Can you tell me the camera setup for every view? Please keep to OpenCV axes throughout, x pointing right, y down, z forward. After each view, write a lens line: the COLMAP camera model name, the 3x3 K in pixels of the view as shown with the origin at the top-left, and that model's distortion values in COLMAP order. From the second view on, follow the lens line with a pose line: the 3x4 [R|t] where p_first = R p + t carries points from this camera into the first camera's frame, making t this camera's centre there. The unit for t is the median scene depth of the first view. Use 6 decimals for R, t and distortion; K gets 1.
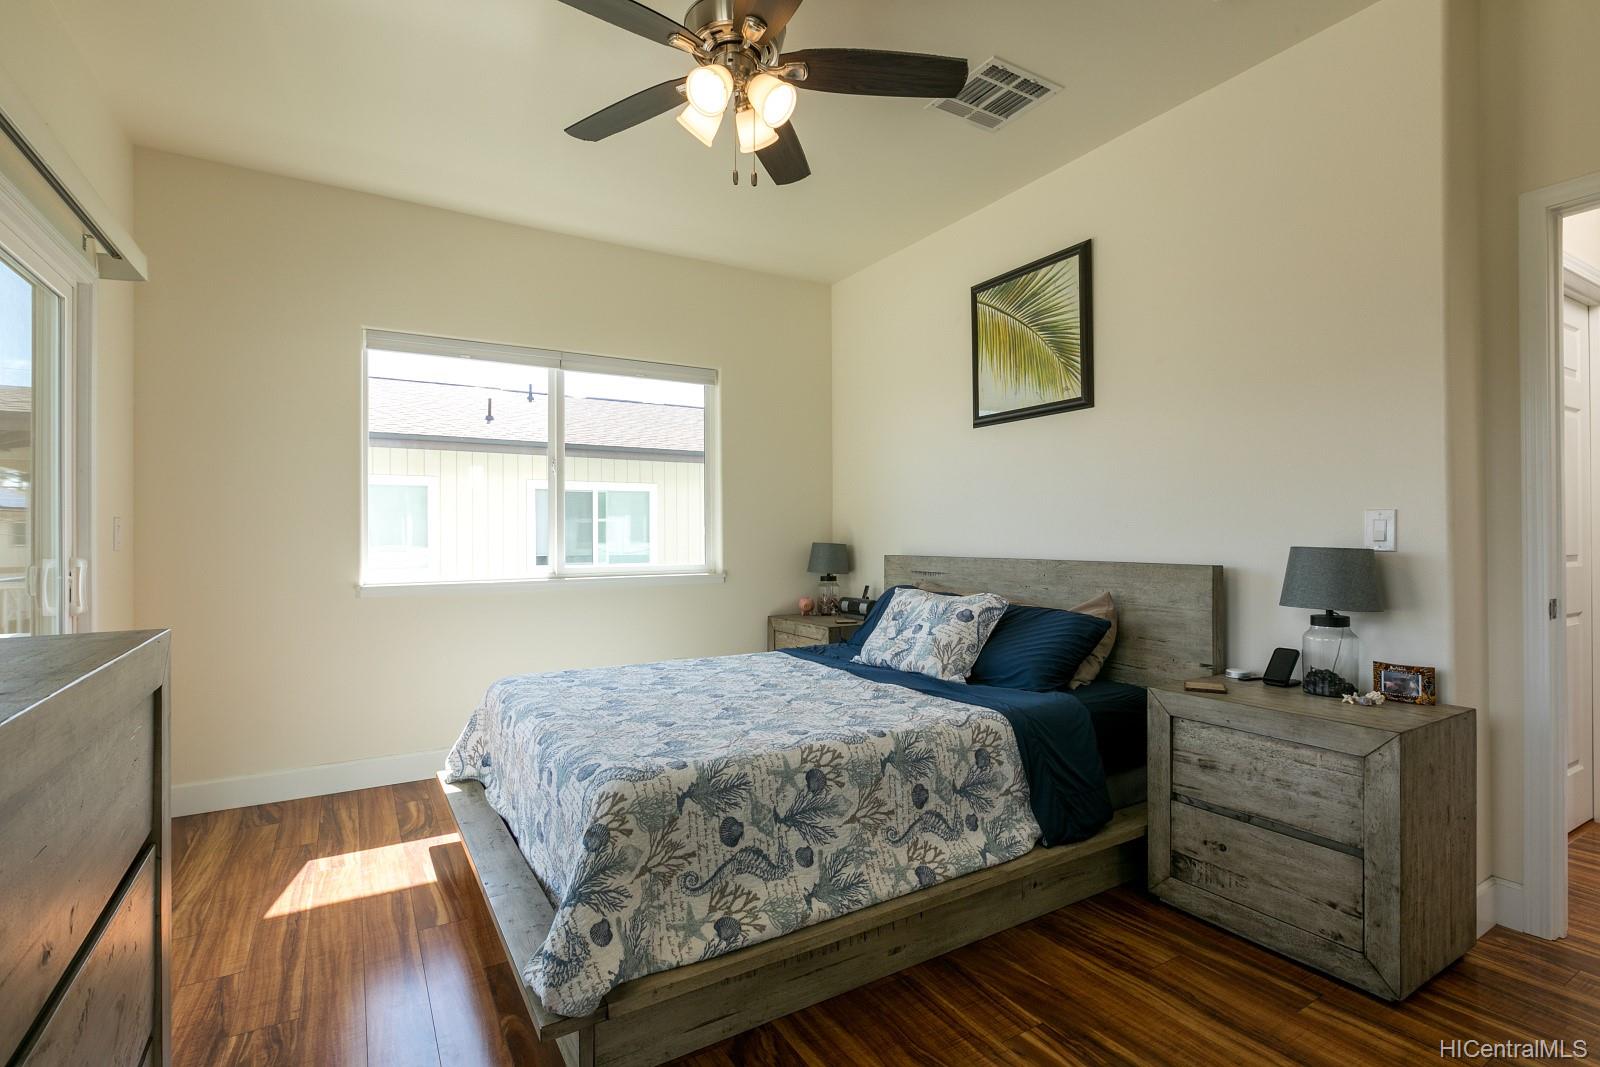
lens RADIAL K [[751.2, 0, 791.0], [0, 751.2, 527.4], [0, 0, 1]] dist [-0.015606, -0.000004]
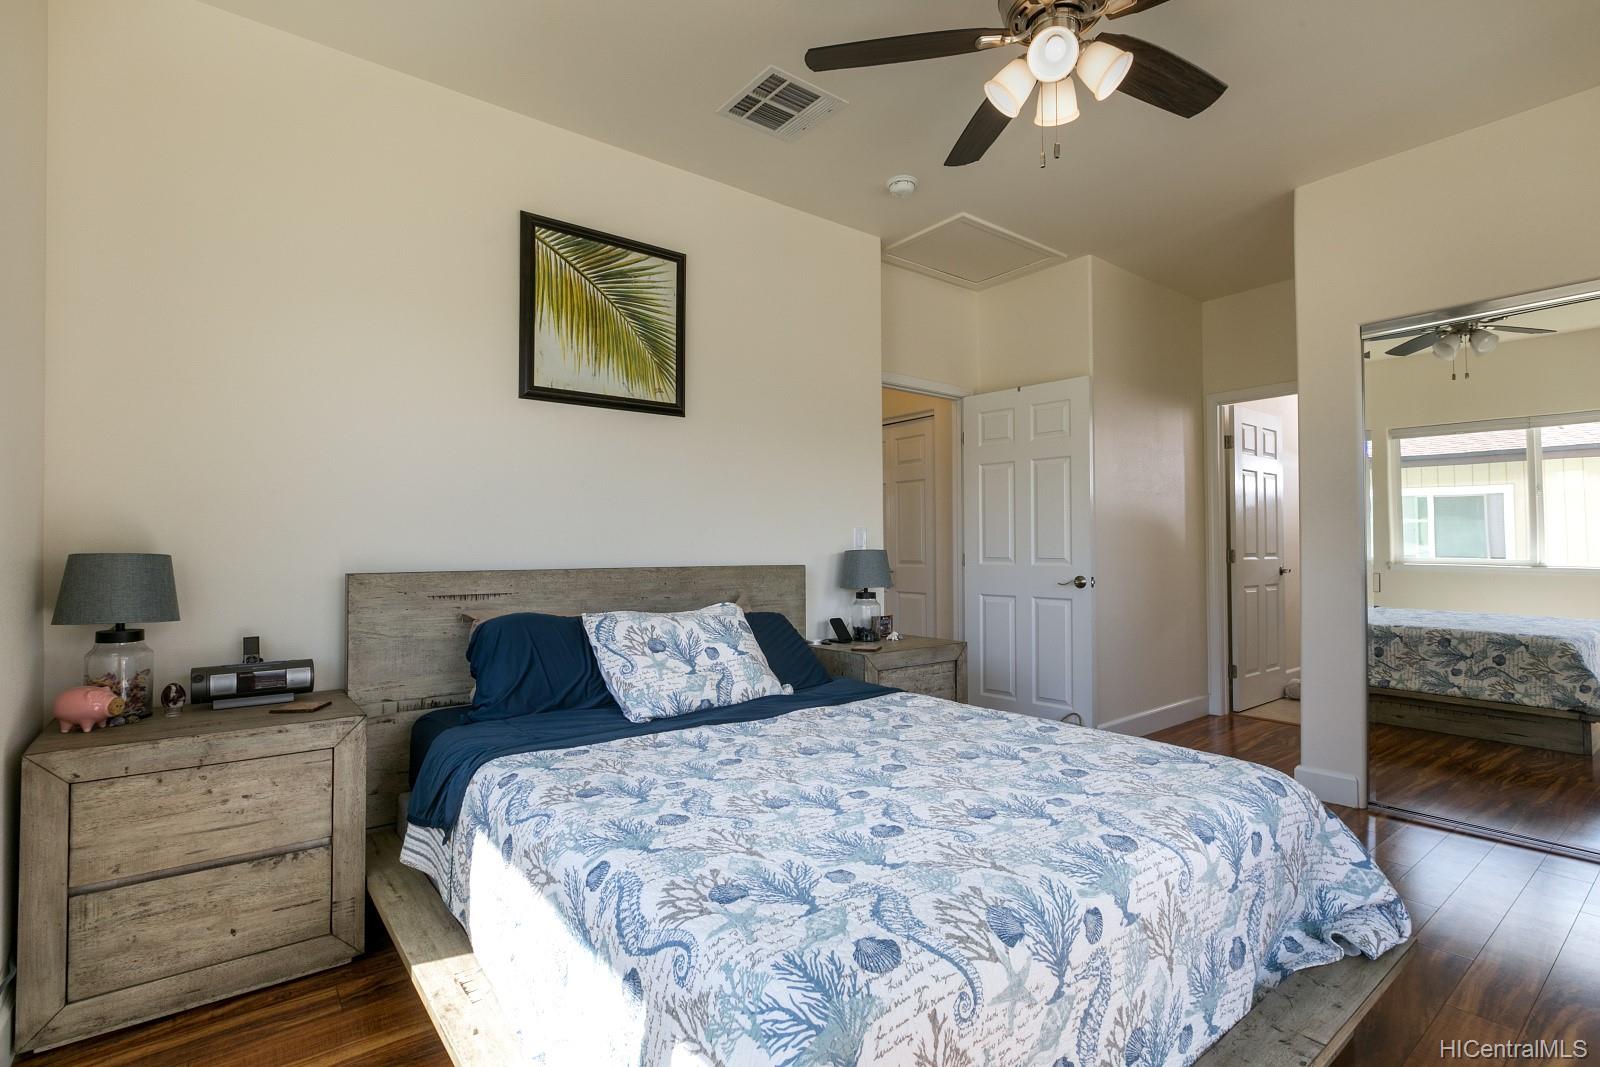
lens RADIAL K [[751.2, 0, 805.3], [0, 751.2, 532.8], [0, 0, 1]] dist [-0.015606, -0.000004]
pose [[-0.140015, 0.026757, 0.989788, -0.620374], [-0.006147, 0.999592, -0.027891, 0.024999], [-0.990130, -0.009990, -0.139793, 0.954716]]
